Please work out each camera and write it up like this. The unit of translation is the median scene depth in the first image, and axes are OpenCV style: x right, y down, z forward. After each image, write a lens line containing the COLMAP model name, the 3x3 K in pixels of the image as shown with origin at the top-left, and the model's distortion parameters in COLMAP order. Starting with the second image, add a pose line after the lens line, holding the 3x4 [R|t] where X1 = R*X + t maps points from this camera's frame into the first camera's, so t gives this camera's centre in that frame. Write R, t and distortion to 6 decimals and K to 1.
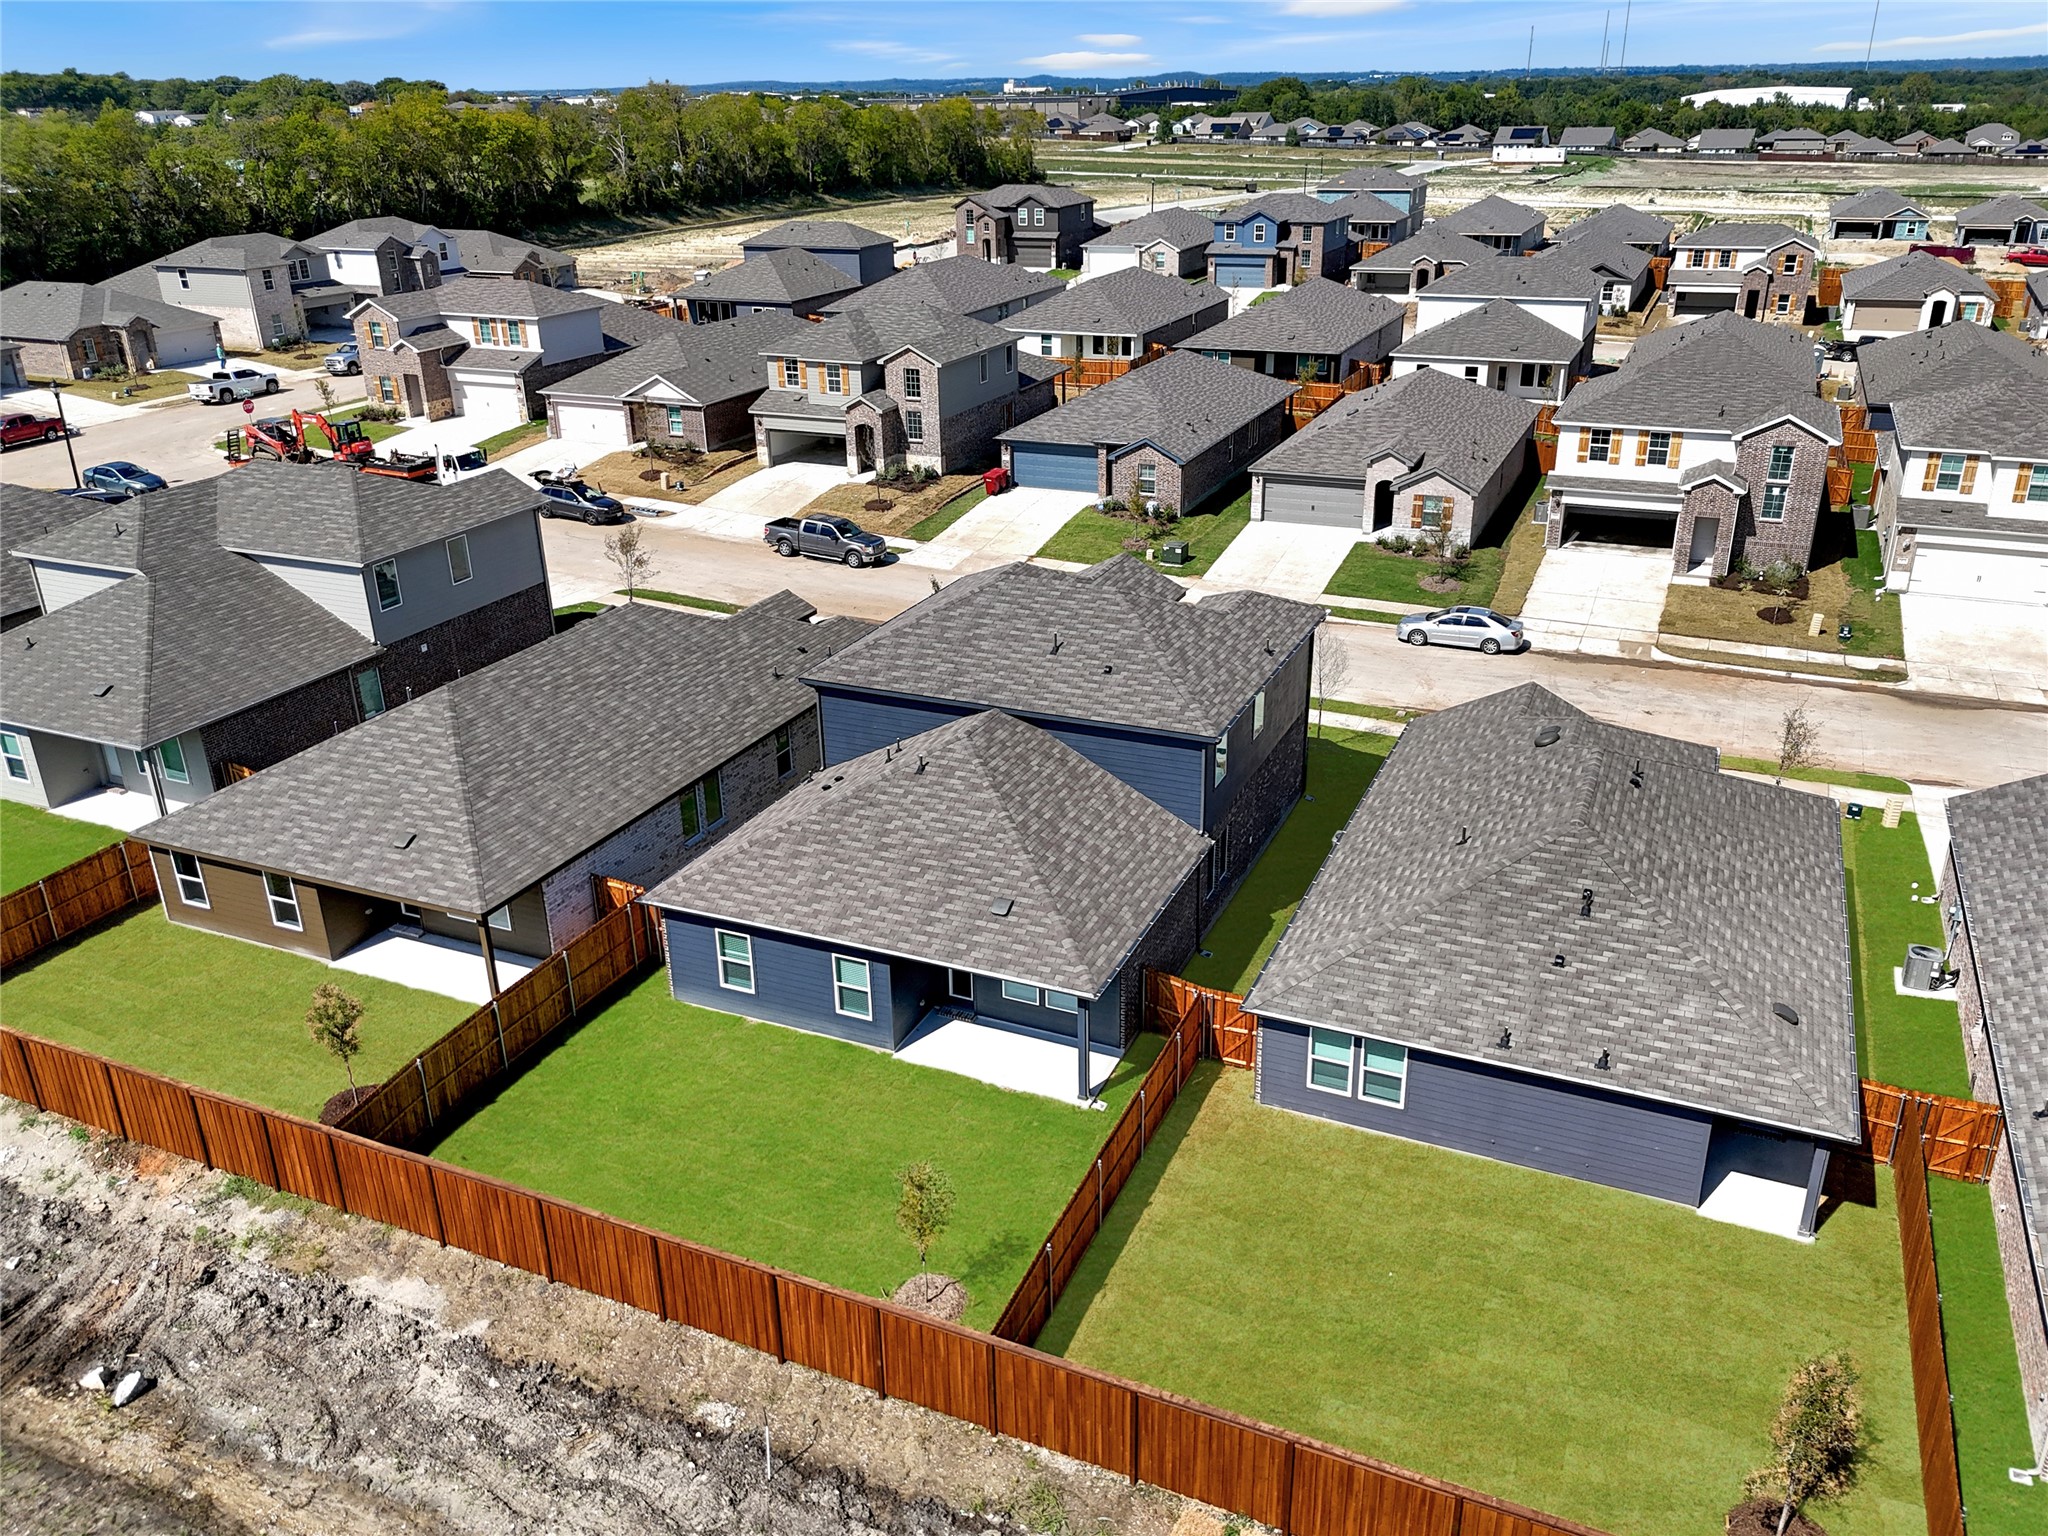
lens RADIAL K [[1565.6, 0, 1024.0], [0, 1565.6, 768.0], [0, 0, 1]] dist [0.091411, -0.130226]
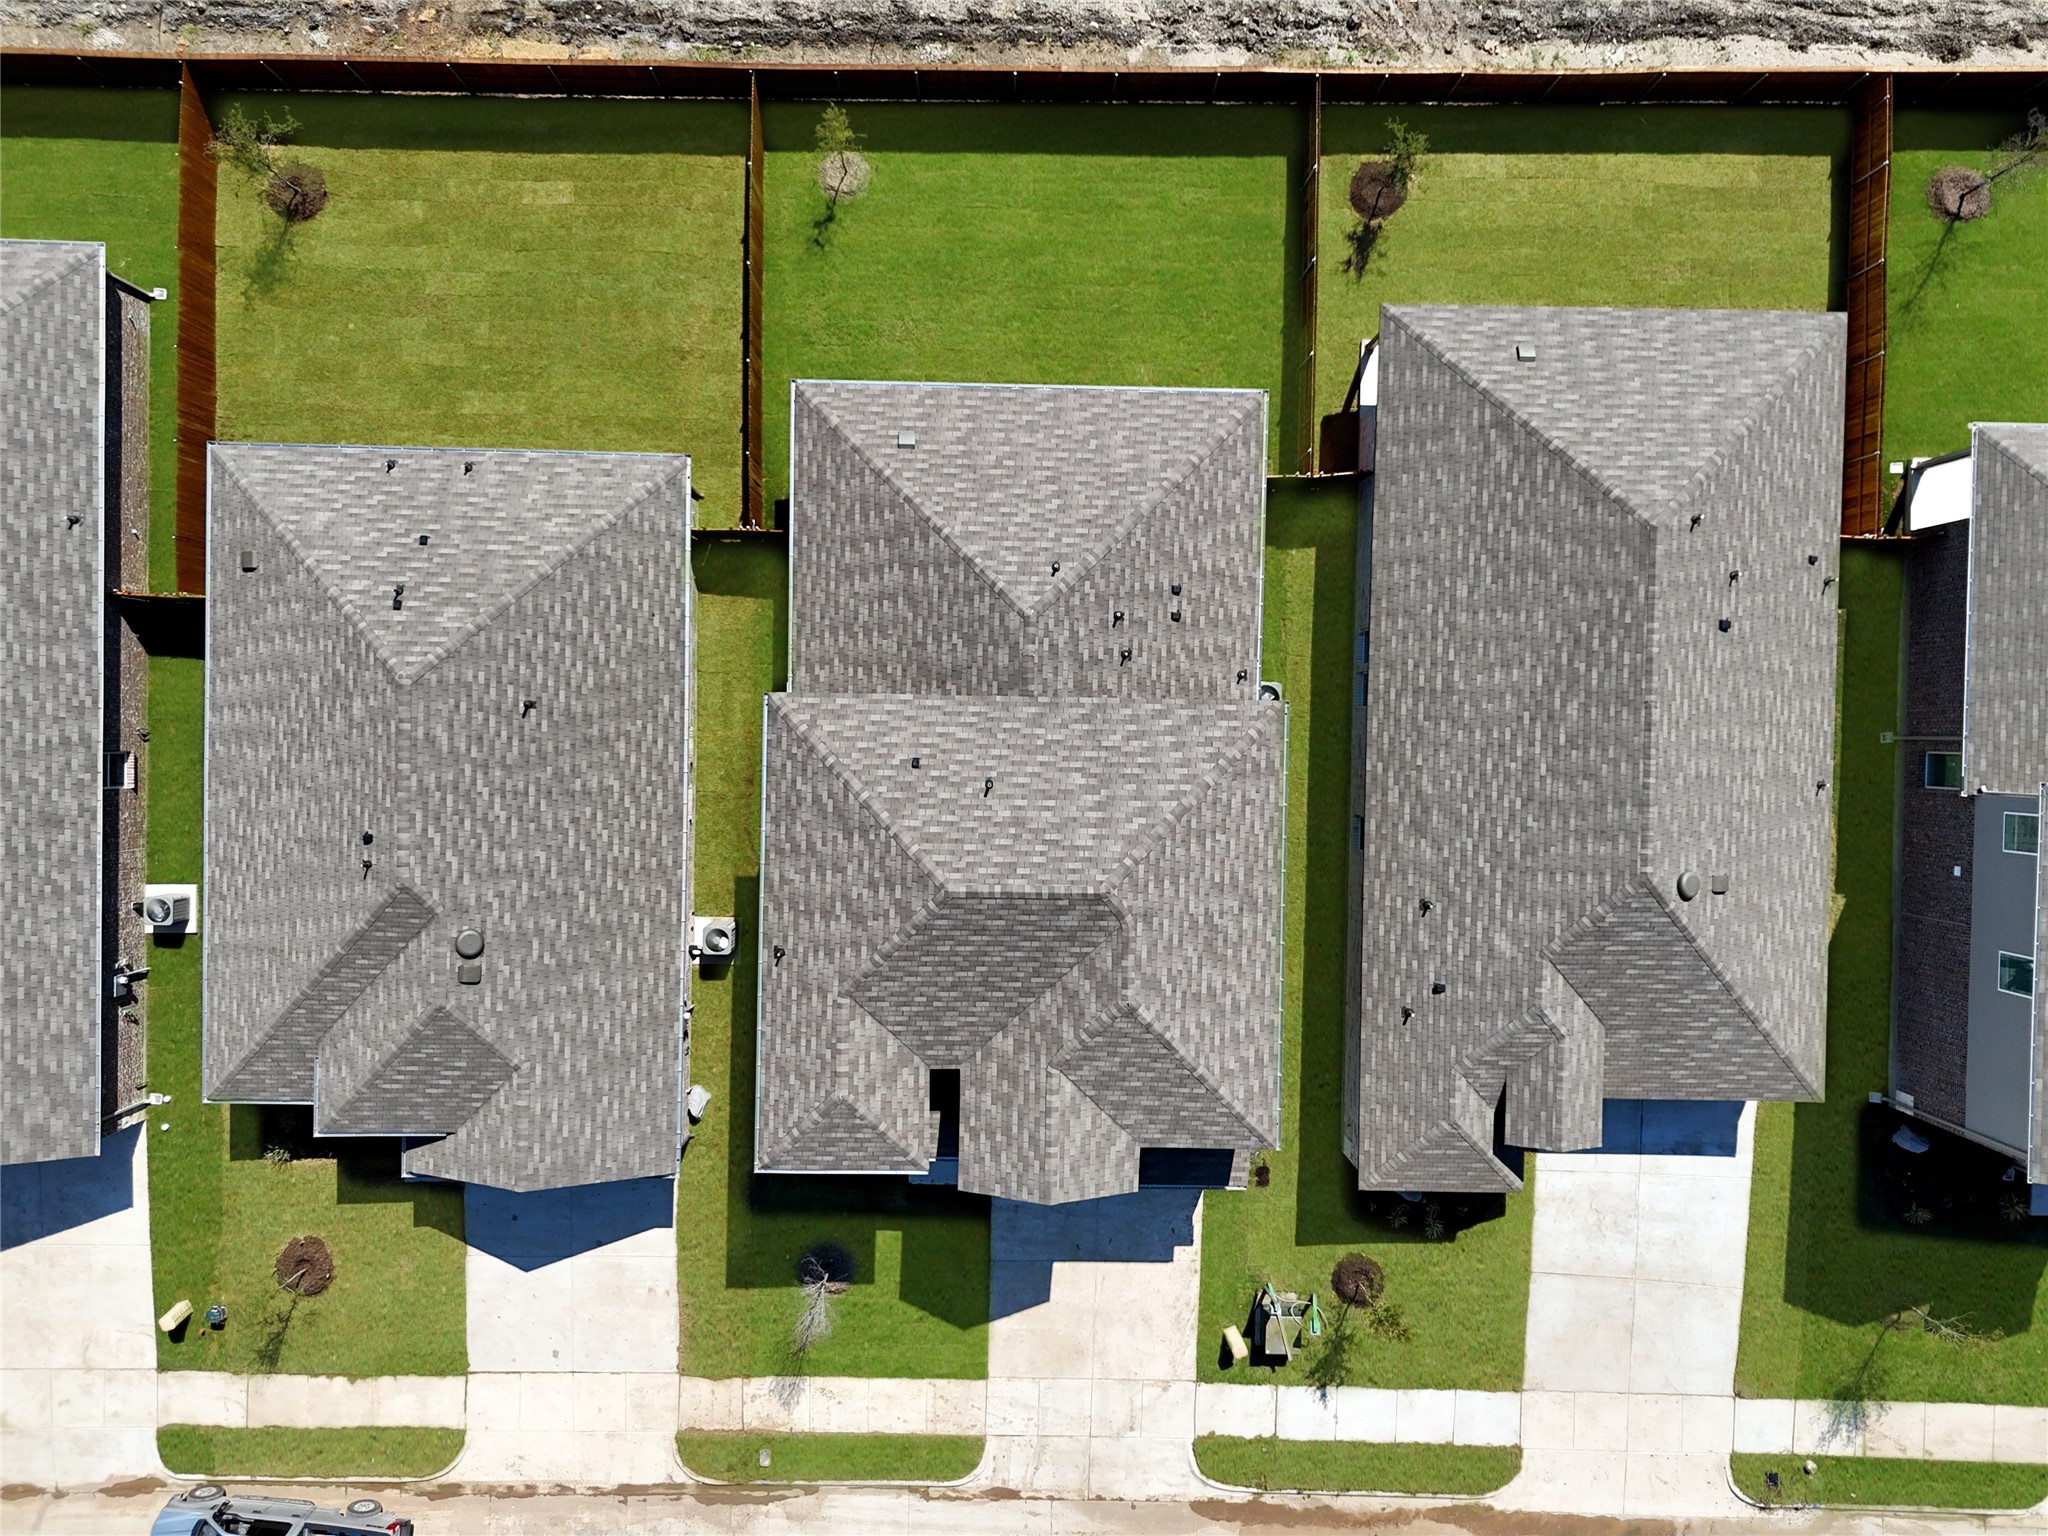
lens RADIAL K [[1565.6, 0, 1024.0], [0, 1565.6, 768.0], [0, 0, 1]] dist [0.091411, -0.130226]
pose [[-0.920588, 0.390533, 0.001092, -0.000584], [-0.161318, -0.382812, 0.909633, -0.481856], [0.355660, 0.837221, 0.415412, 0.368845]]
